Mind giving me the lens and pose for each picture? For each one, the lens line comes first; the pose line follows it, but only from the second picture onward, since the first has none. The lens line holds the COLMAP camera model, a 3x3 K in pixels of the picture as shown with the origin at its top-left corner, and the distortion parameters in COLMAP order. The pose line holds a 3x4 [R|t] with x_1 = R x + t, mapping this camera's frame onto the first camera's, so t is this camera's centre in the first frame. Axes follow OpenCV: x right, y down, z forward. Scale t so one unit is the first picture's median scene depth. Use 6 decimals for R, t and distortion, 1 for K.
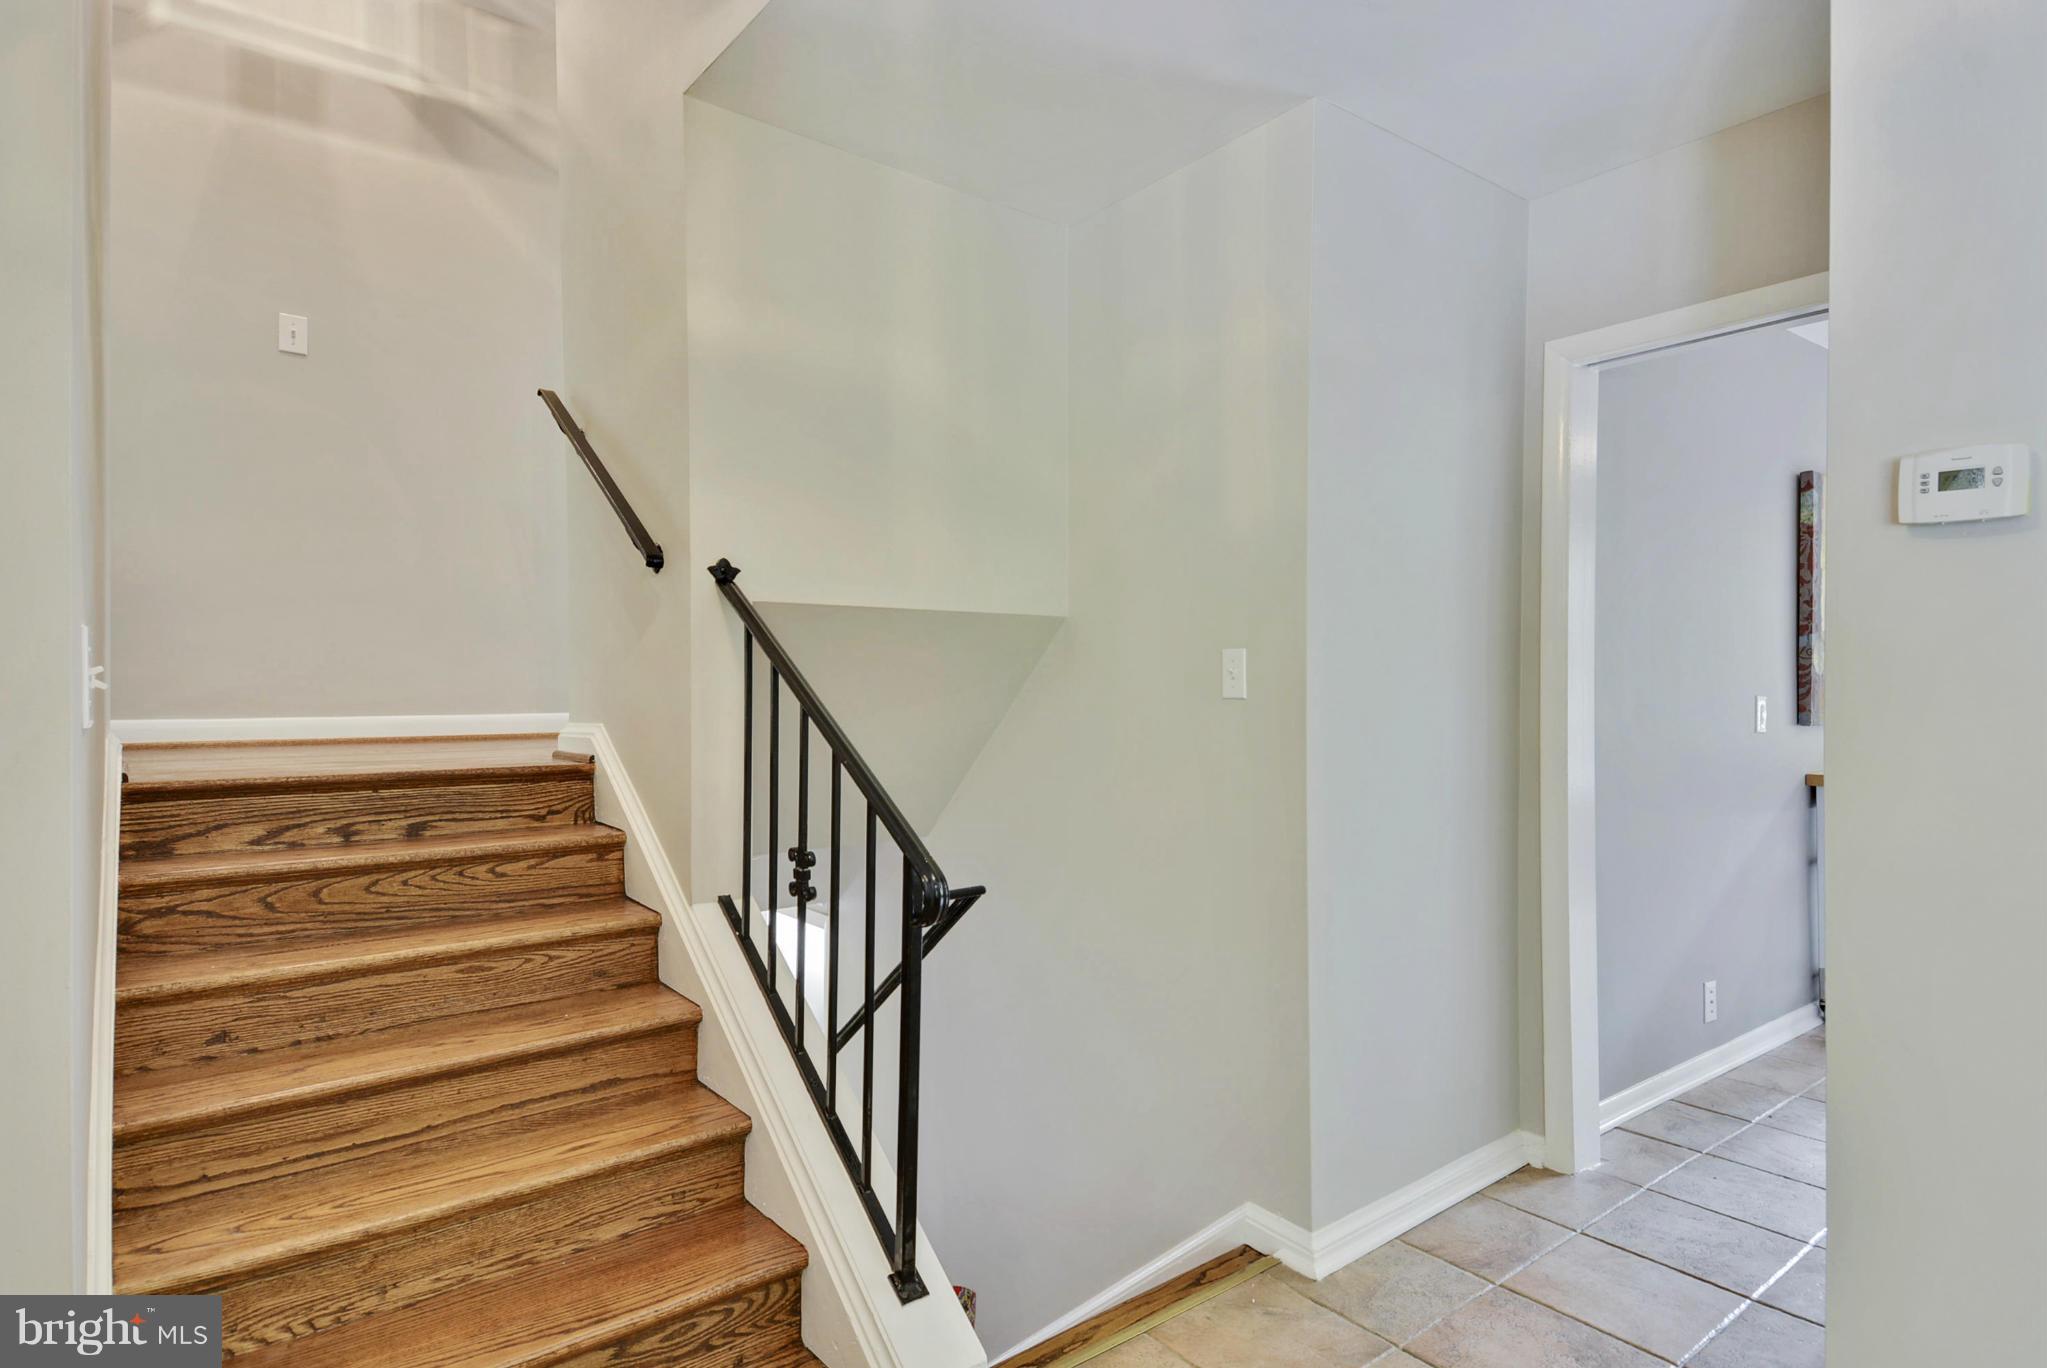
lens RADIAL K [[1081.6, 0, 1032.9], [0, 1081.6, 673.1], [0, 0, 1]] dist [0.058887, -0.046377]
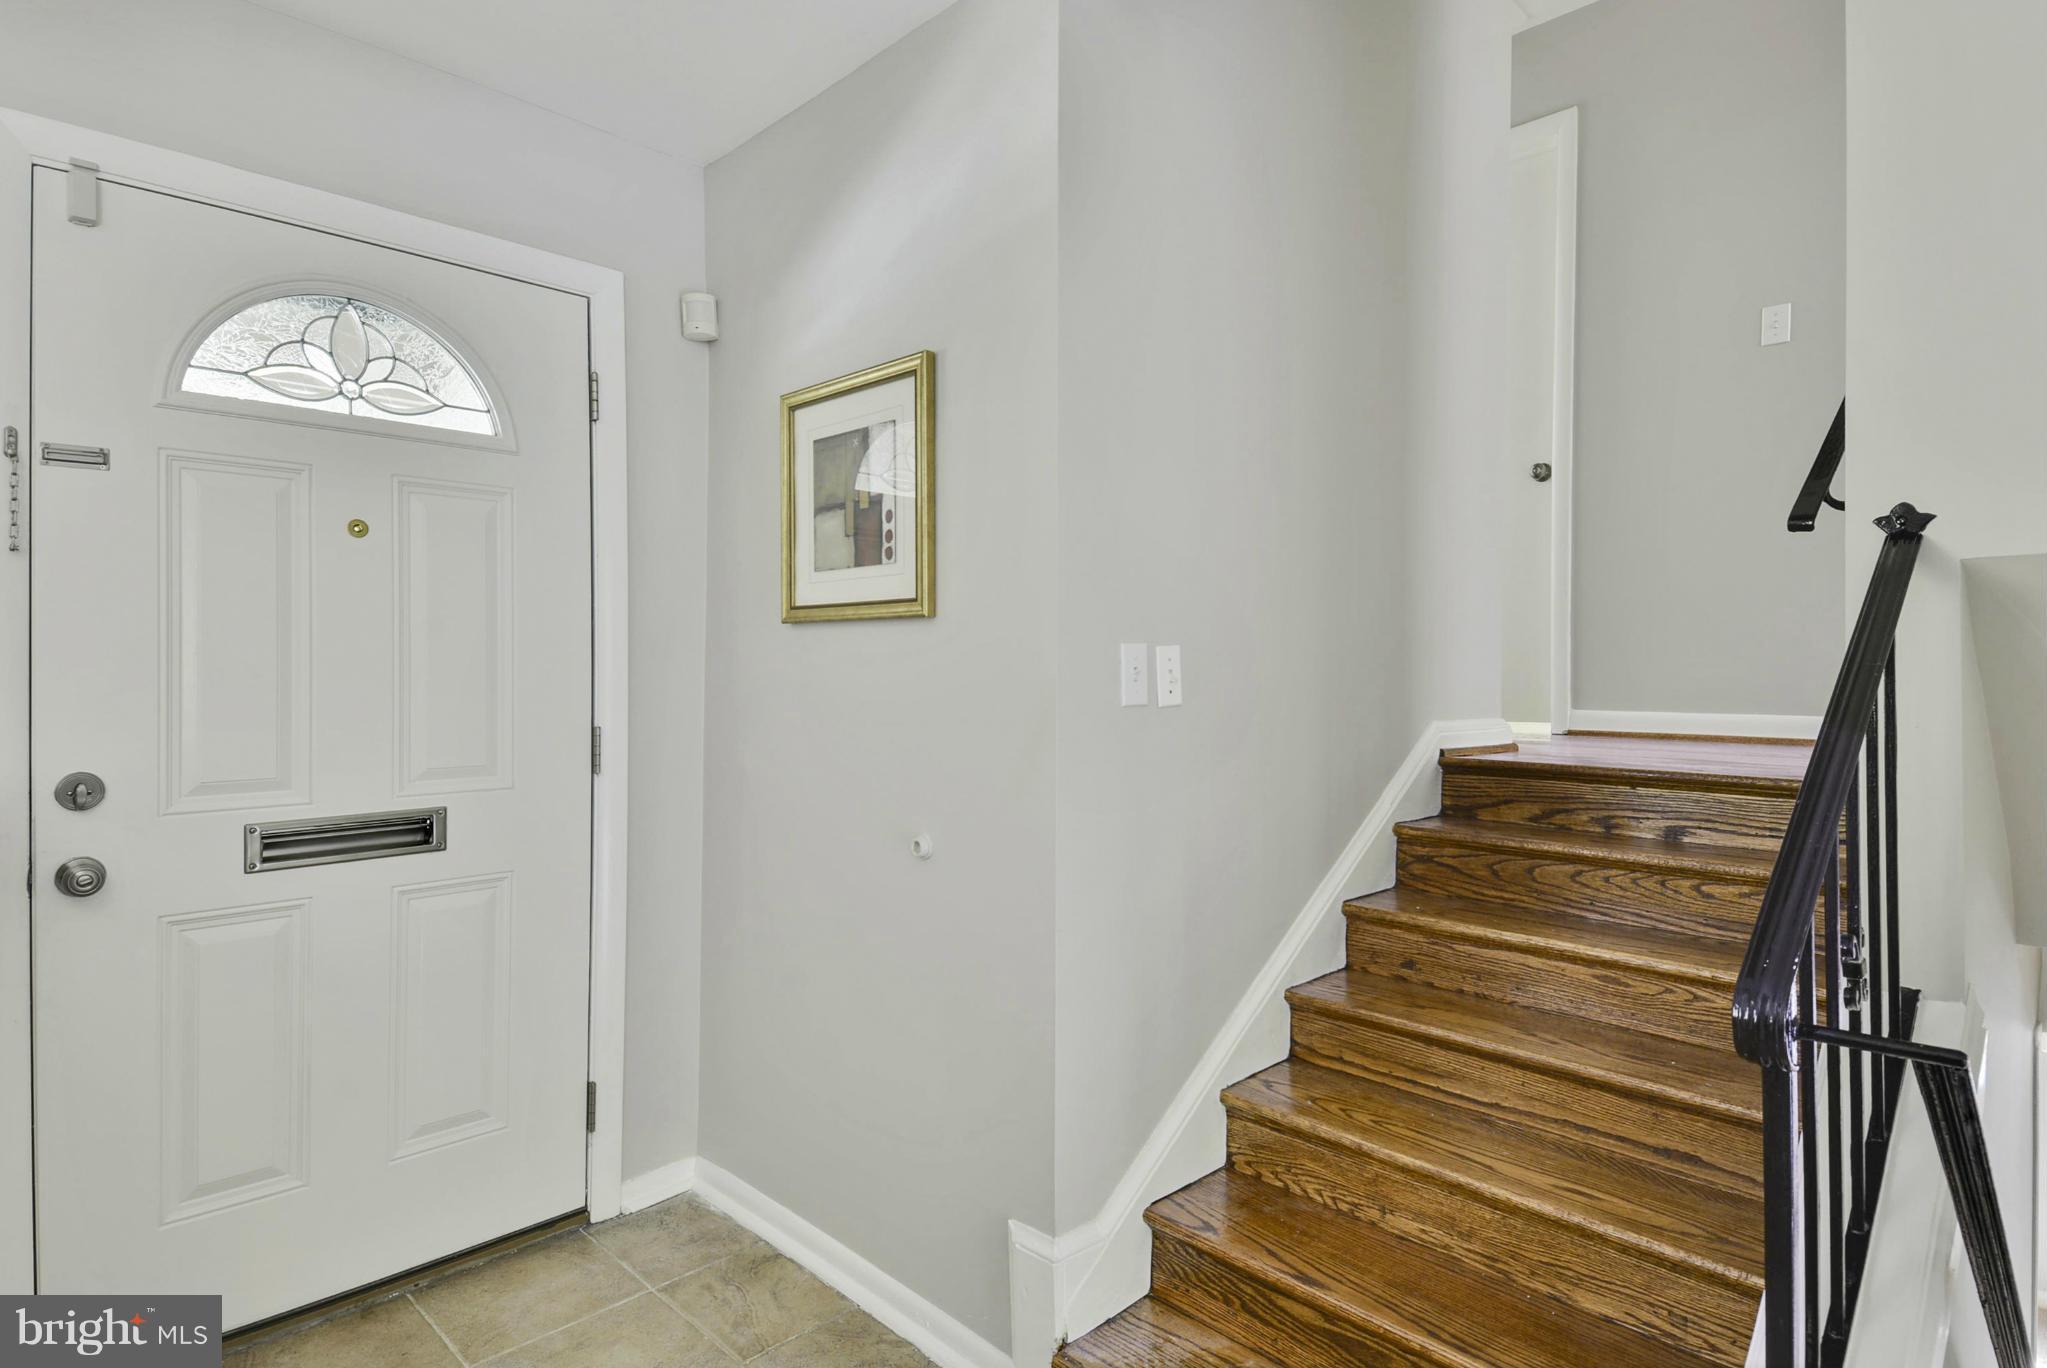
lens RADIAL K [[1081.6, 0, 1032.9], [0, 1081.6, 673.1], [0, 0, 1]] dist [0.058887, -0.046377]
pose [[0.095716, -0.001427, -0.995408, 0.401167], [0.002419, 0.999996, -0.001201, 0.003296], [0.995406, -0.002293, 0.095720, 0.418153]]
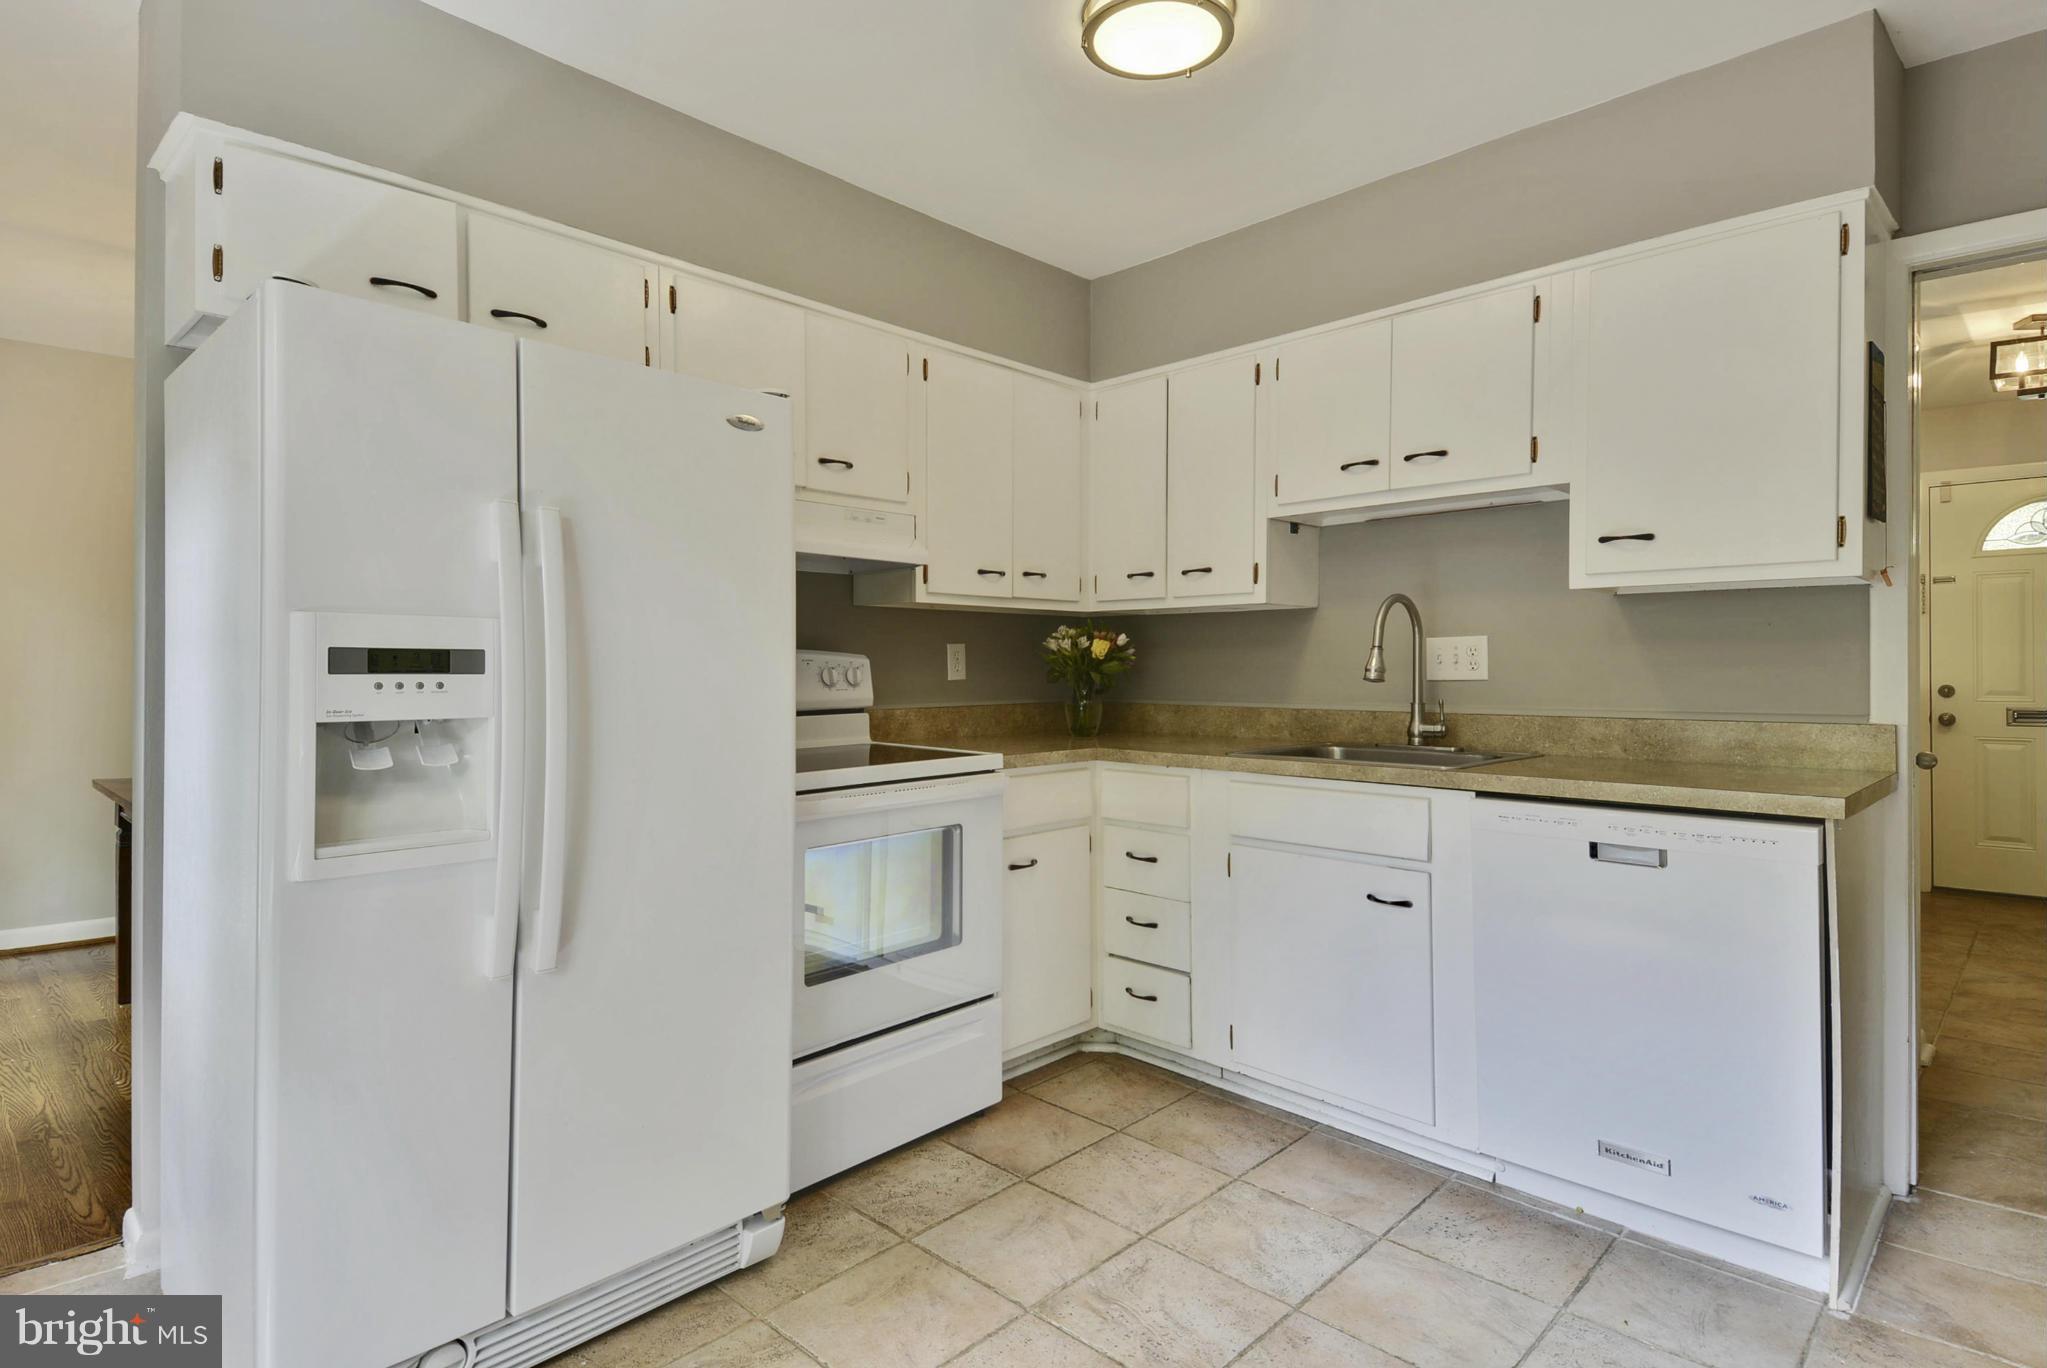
lens RADIAL K [[1081.6, 0, 1032.9], [0, 1081.6, 673.1], [0, 0, 1]] dist [0.058887, -0.046377]
pose [[-0.991356, -0.002162, -0.131182, 0.824471], [-0.001321, 0.999978, -0.006498, 0.021664], [0.131193, -0.006268, -0.991337, 0.865072]]
